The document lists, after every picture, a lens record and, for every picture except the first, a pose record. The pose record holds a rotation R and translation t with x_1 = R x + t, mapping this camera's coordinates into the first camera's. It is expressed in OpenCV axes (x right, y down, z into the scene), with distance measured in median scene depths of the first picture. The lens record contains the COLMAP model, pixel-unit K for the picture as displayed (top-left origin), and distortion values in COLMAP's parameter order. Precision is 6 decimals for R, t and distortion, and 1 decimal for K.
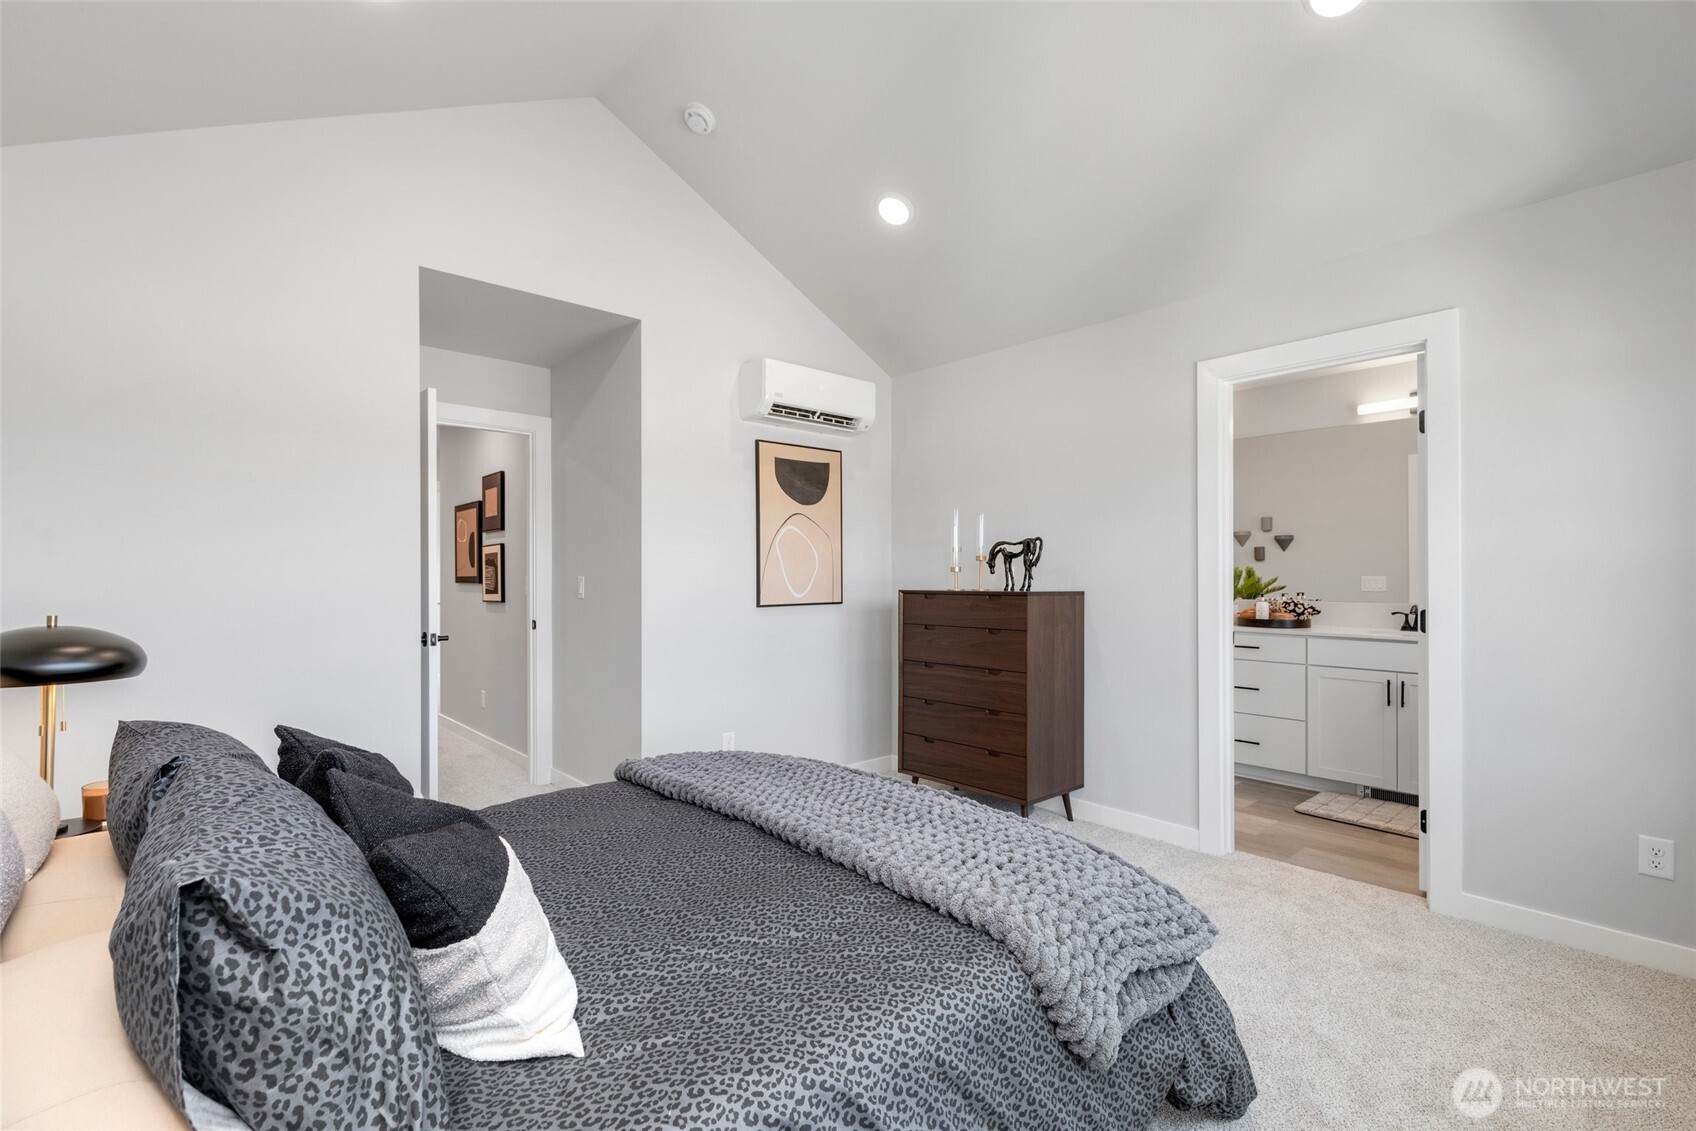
lens RADIAL K [[763.1, 0, 847.3], [0, 763.1, 561.0], [0, 0, 1]] dist [0.009888, -0.000783]
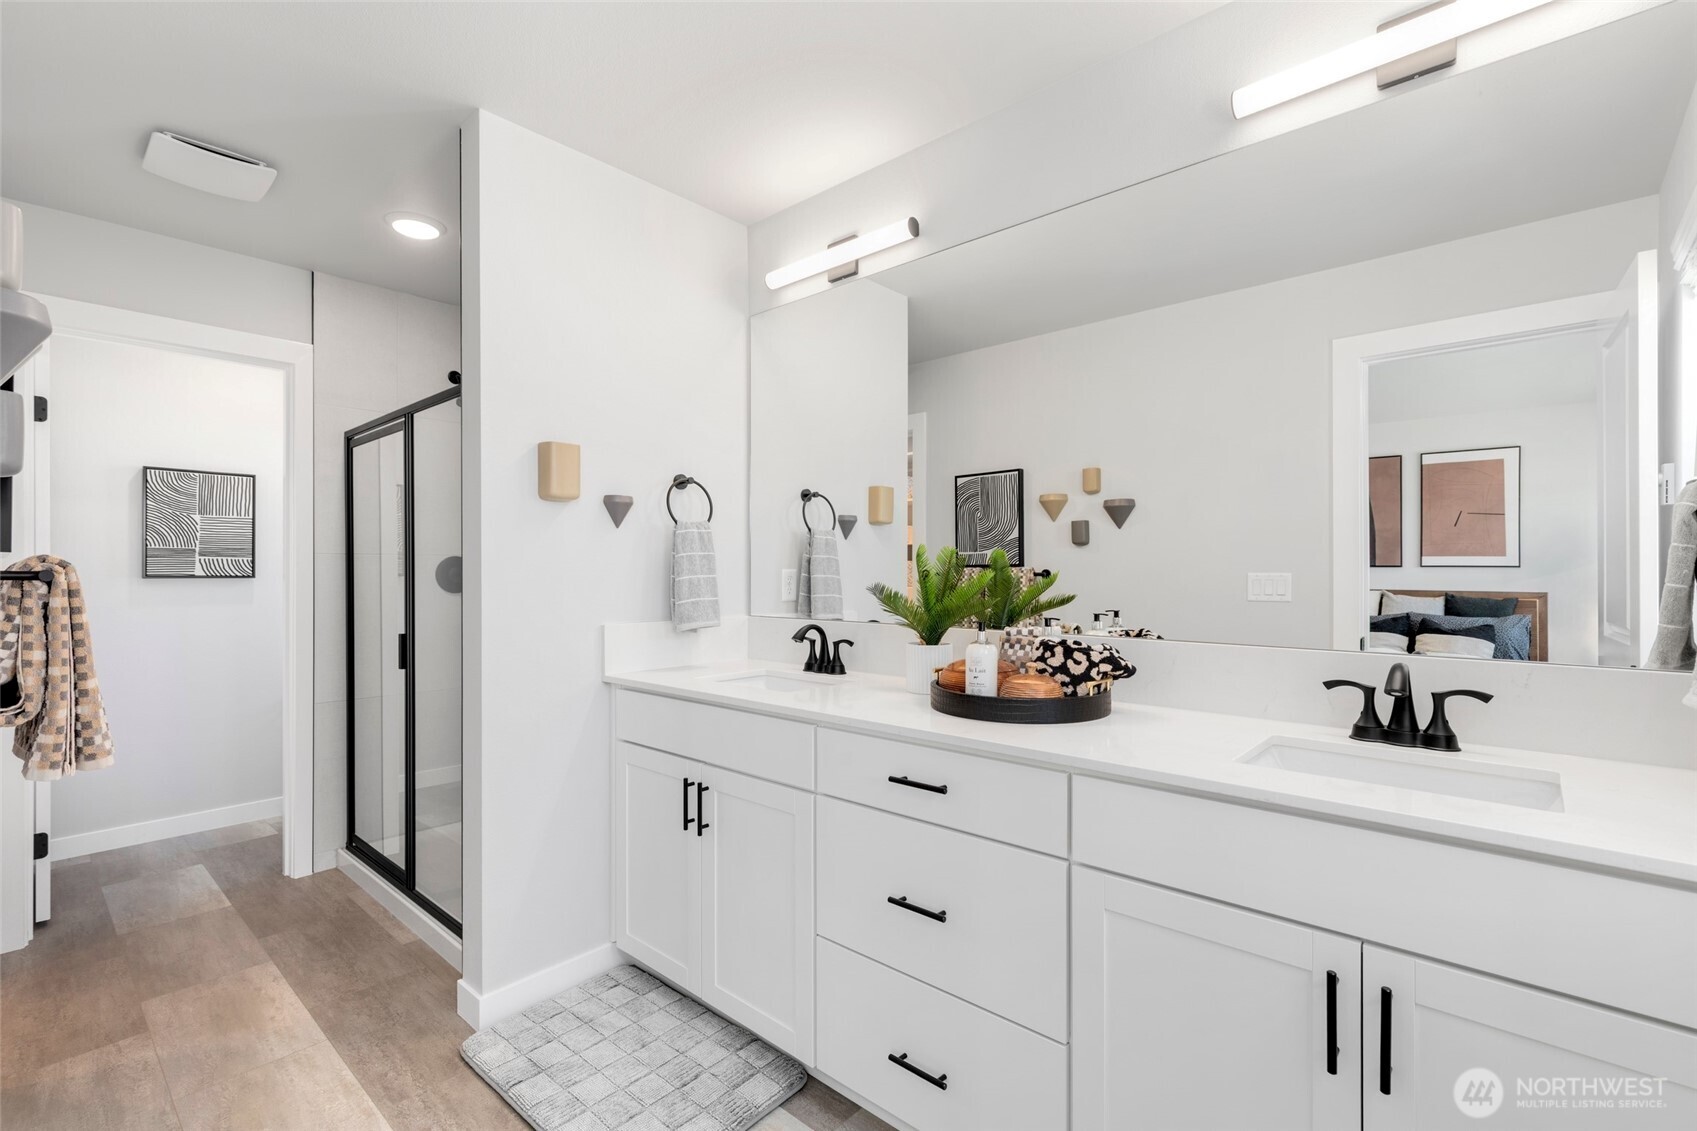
lens RADIAL K [[763.5, 0, 848.6], [0, 763.5, 571.6], [0, 0, 1]] dist [0.009888, -0.000783]
pose [[0.993880, 0.000674, 0.110459, 0.444608], [-0.002868, 0.999802, 0.019707, 0.013169], [-0.110423, -0.019903, 0.993685, 0.659003]]
